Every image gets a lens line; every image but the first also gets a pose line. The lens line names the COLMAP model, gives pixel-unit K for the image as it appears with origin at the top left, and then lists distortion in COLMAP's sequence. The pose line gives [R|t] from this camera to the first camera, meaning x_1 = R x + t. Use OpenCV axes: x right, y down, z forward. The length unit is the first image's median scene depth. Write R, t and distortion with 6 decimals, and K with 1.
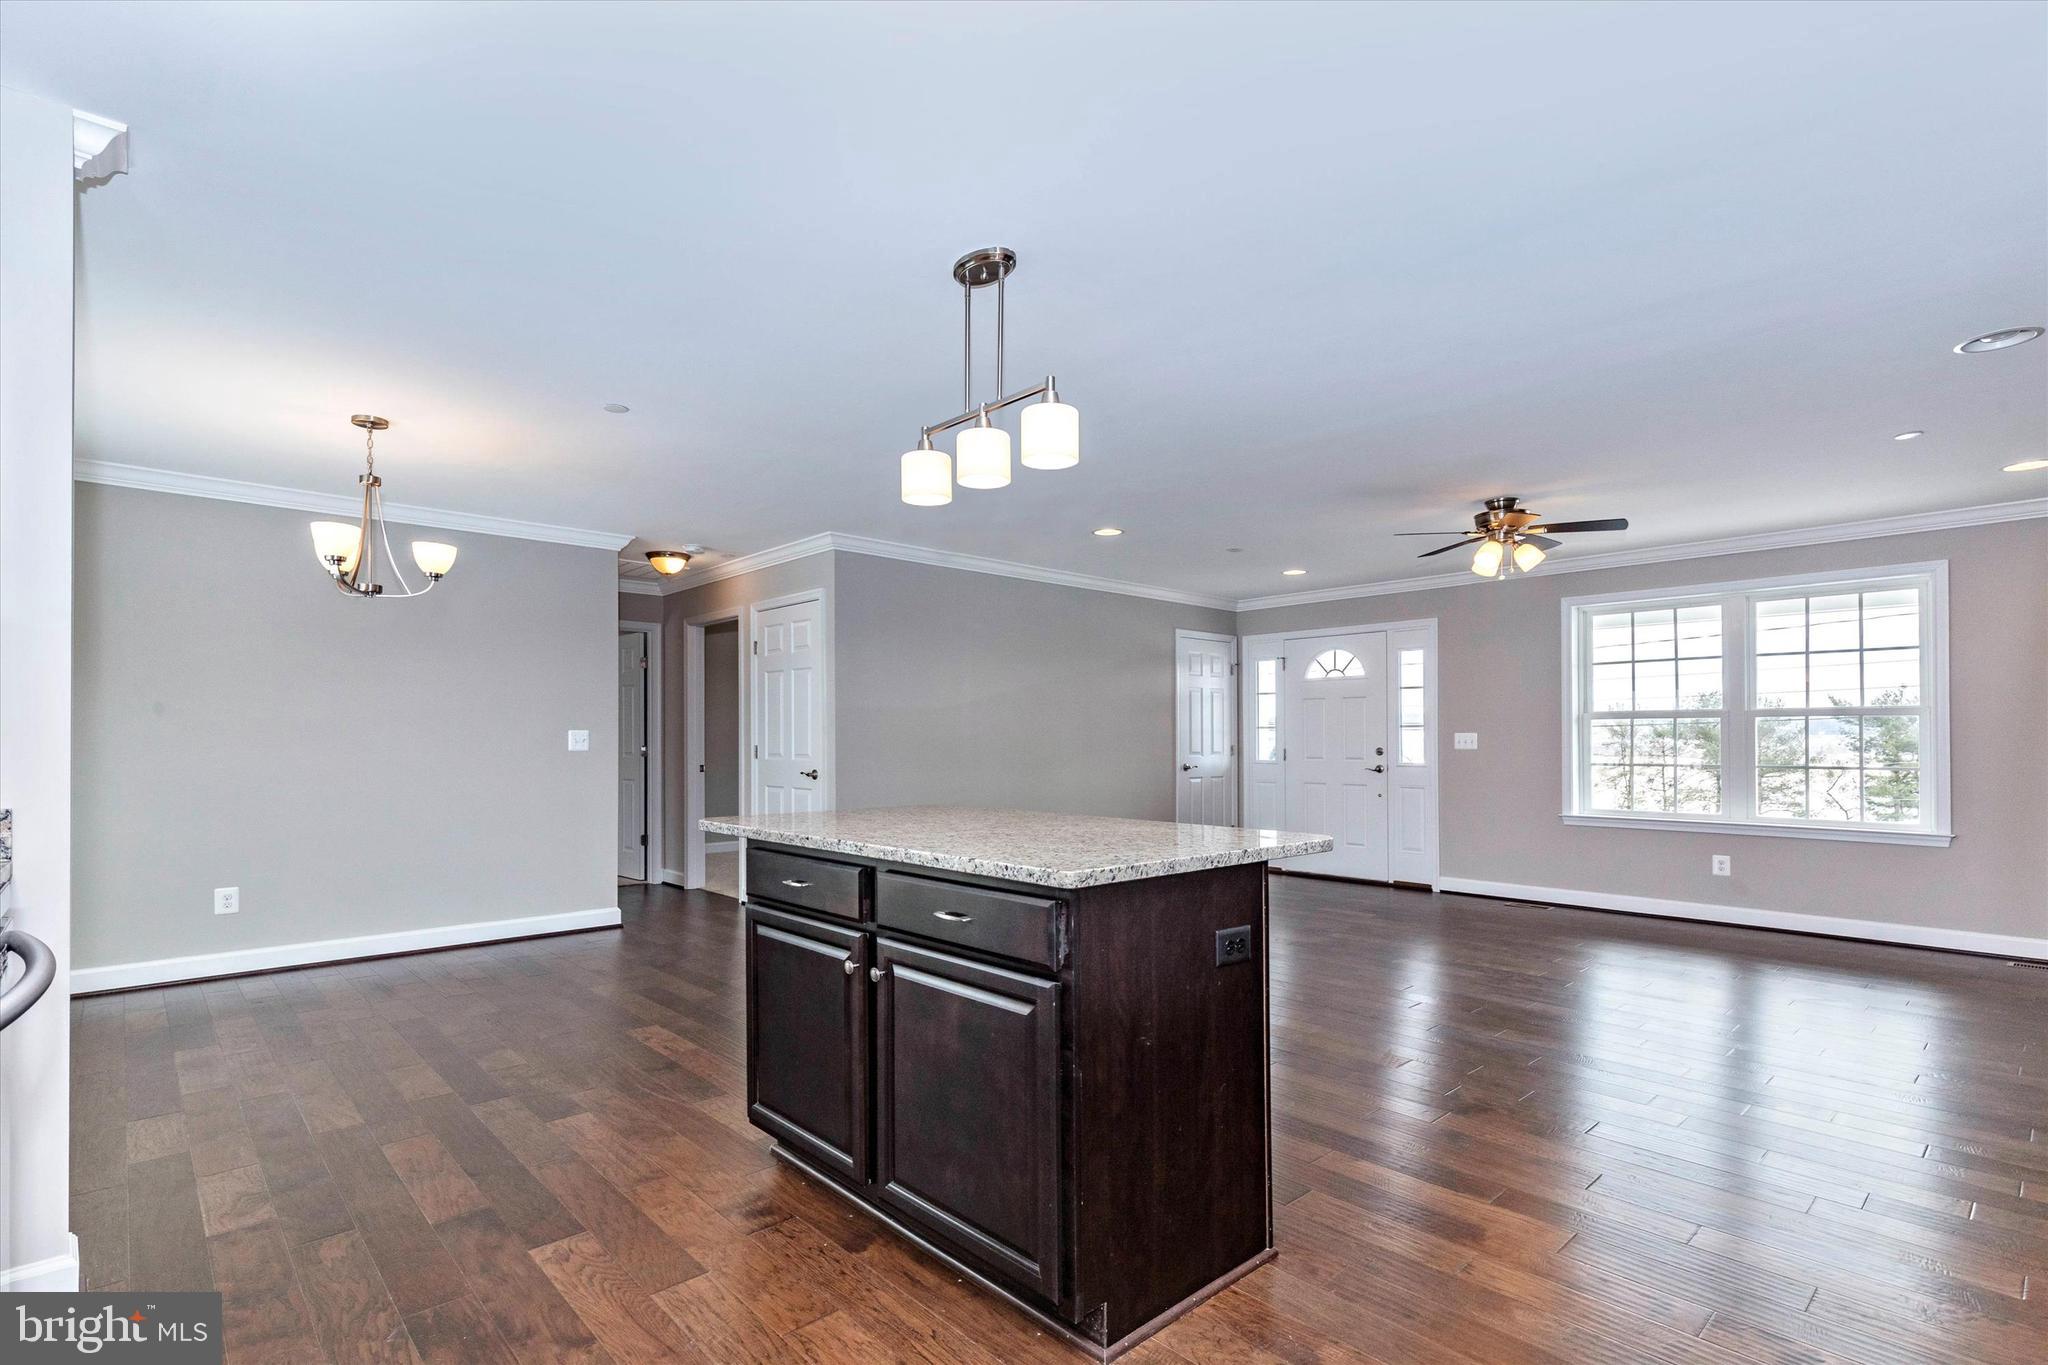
lens RADIAL K [[950.6, 0, 1029.9], [0, 950.6, 745.6], [0, 0, 1]] dist [0.014214, -0.002675]
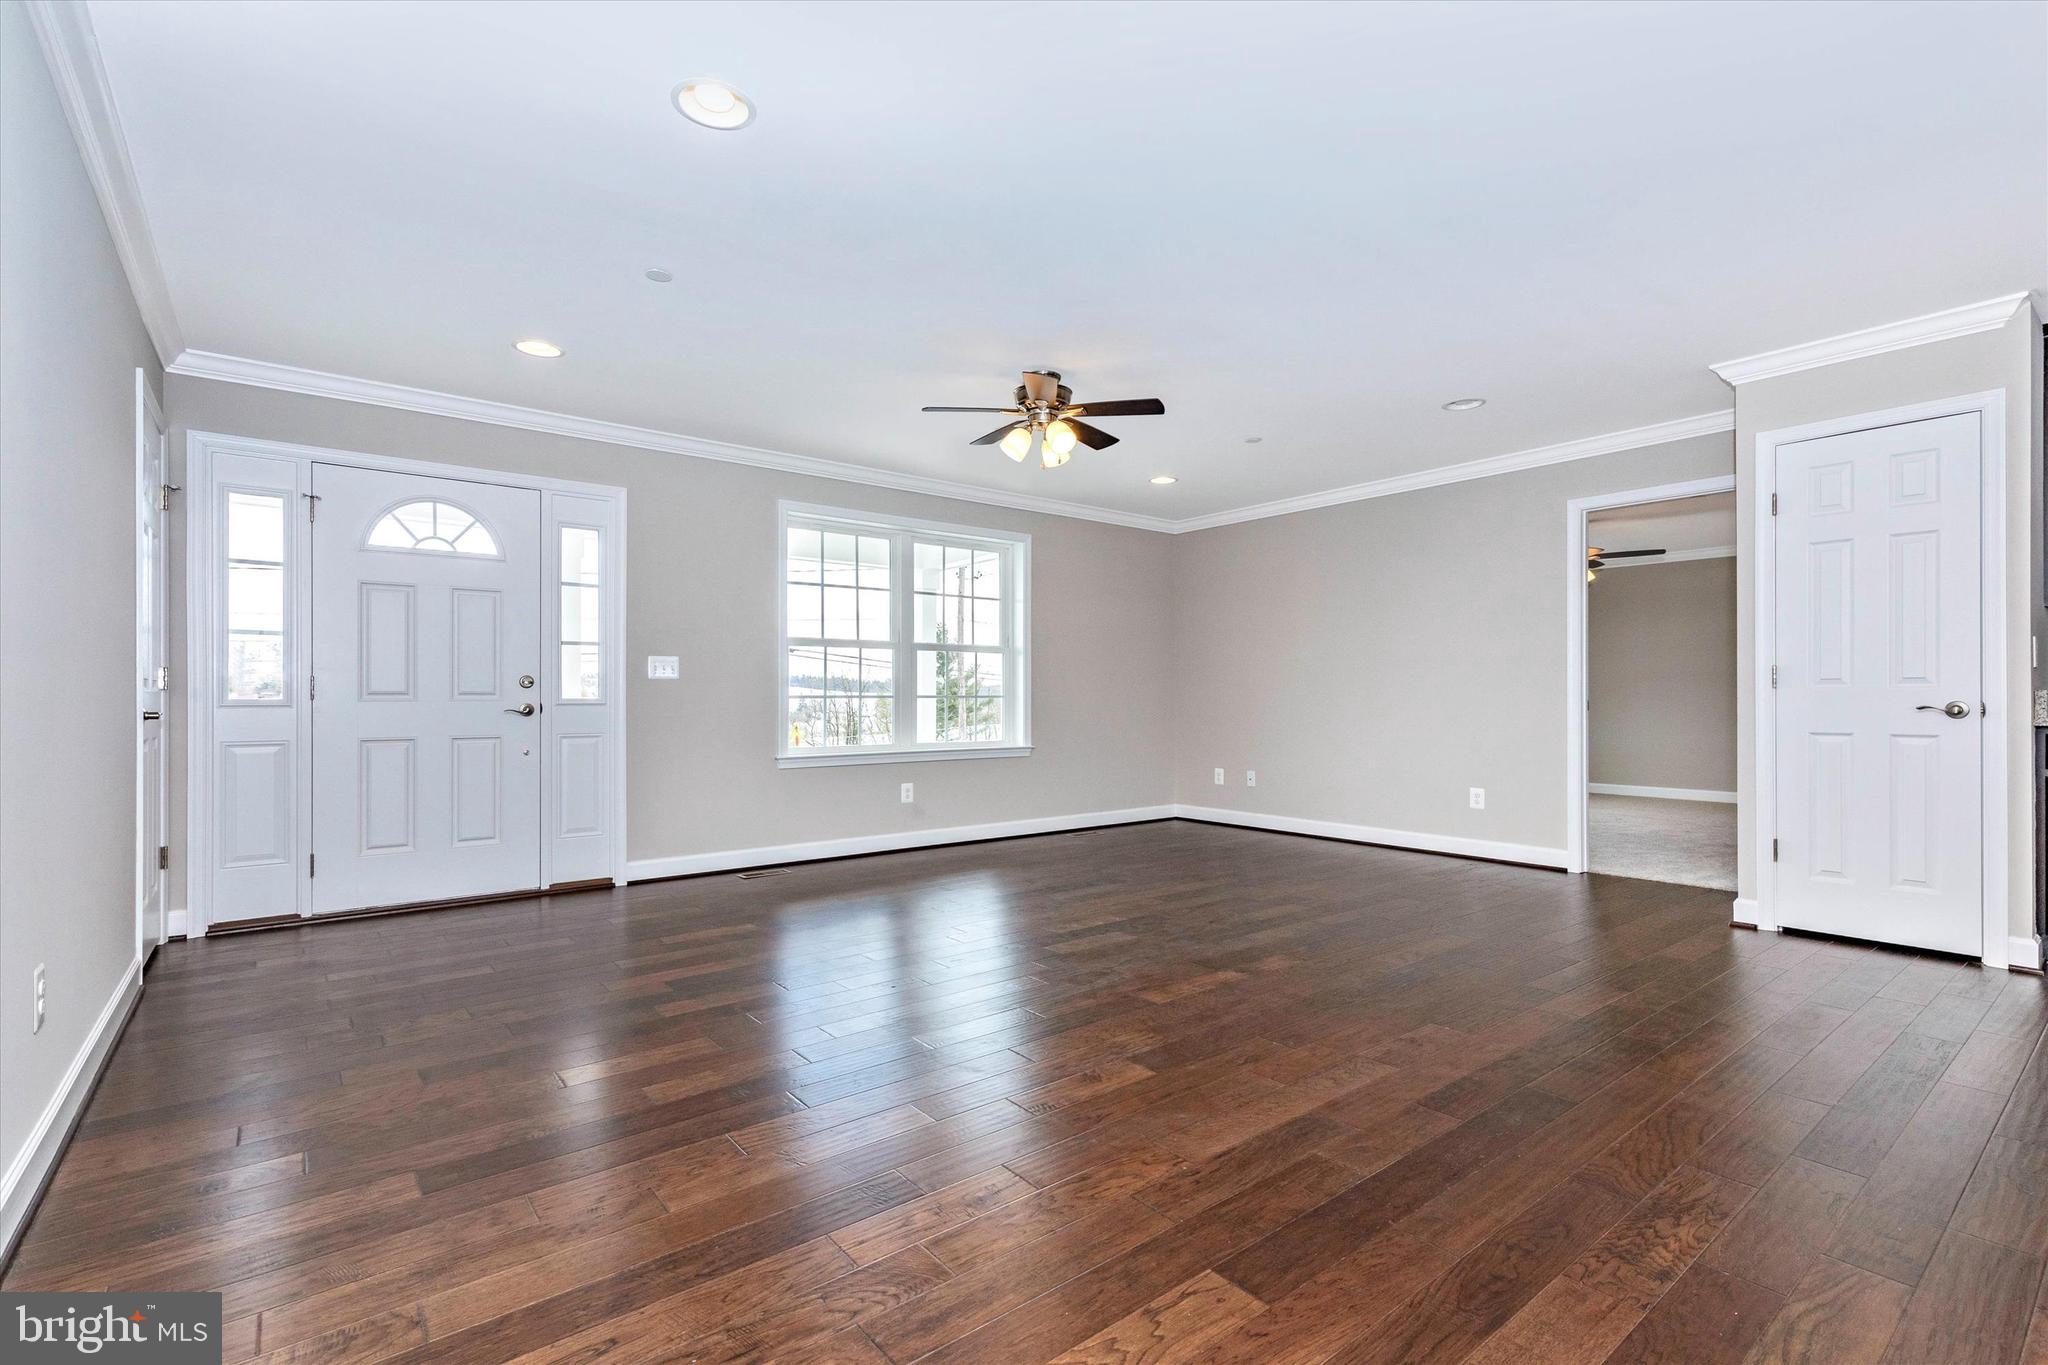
lens RADIAL K [[950.6, 0, 1025.4], [0, 950.6, 692.5], [0, 0, 1]] dist [0.014214, -0.002675]
pose [[0.076226, 0.005853, 0.997073, -0.242303], [0.008534, 0.999942, -0.006522, 0.021310], [-0.997054, 0.009006, 0.076172, 0.668952]]
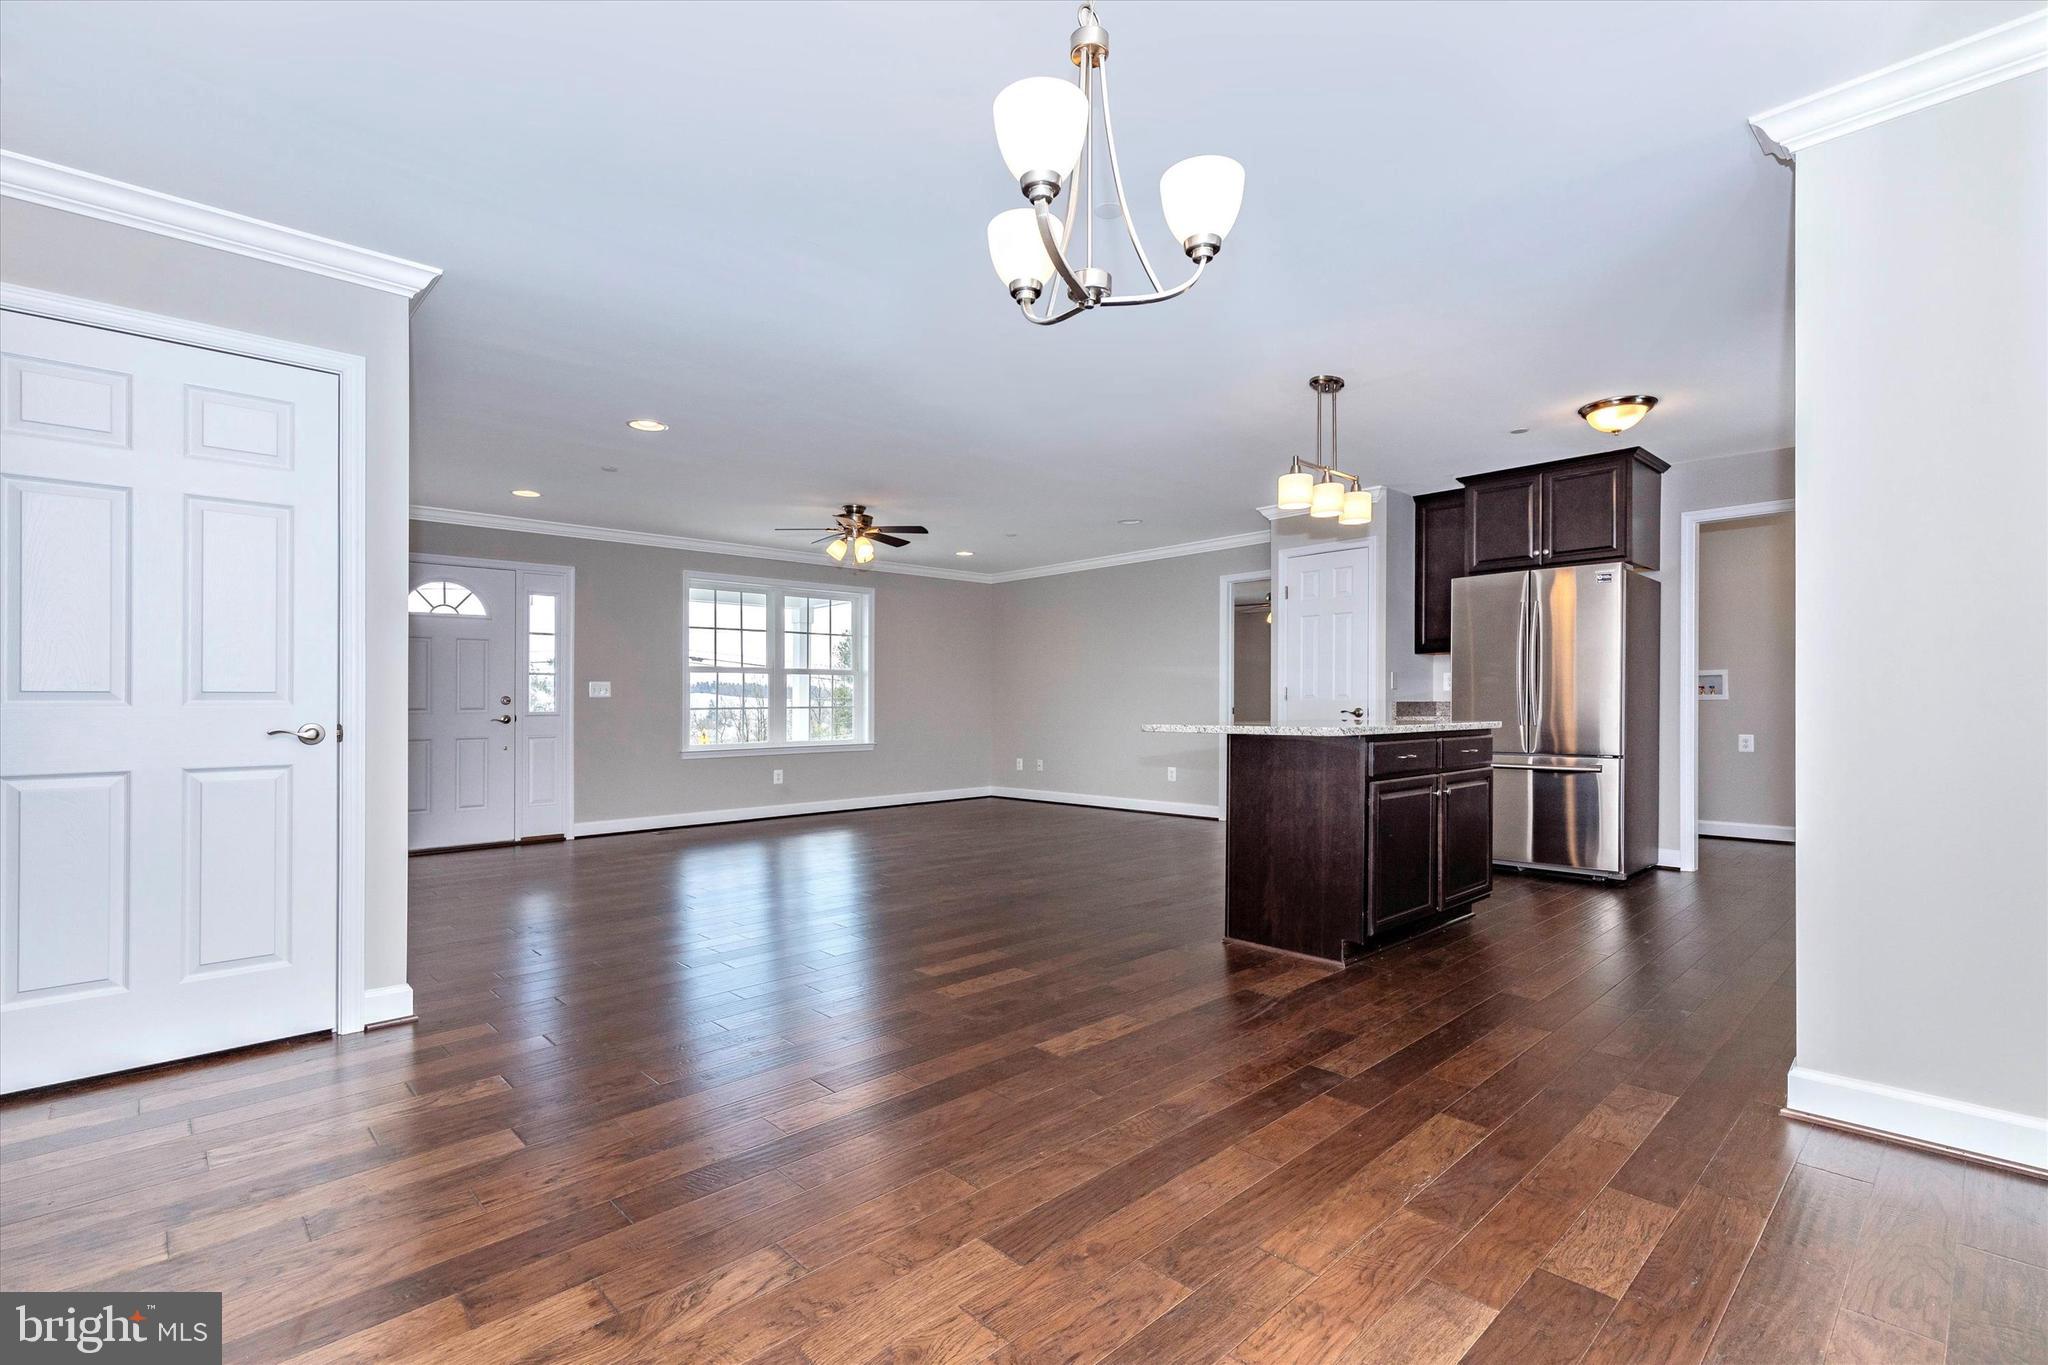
lens RADIAL K [[950.6, 0, 1038.1], [0, 950.6, 689.3], [0, 0, 1]] dist [0.014214, -0.002675]
pose [[-0.022294, 0.015414, 0.999633, -0.598857], [0.014161, 0.999786, -0.015100, 0.017903], [-0.999651, 0.013819, -0.022508, 0.540694]]
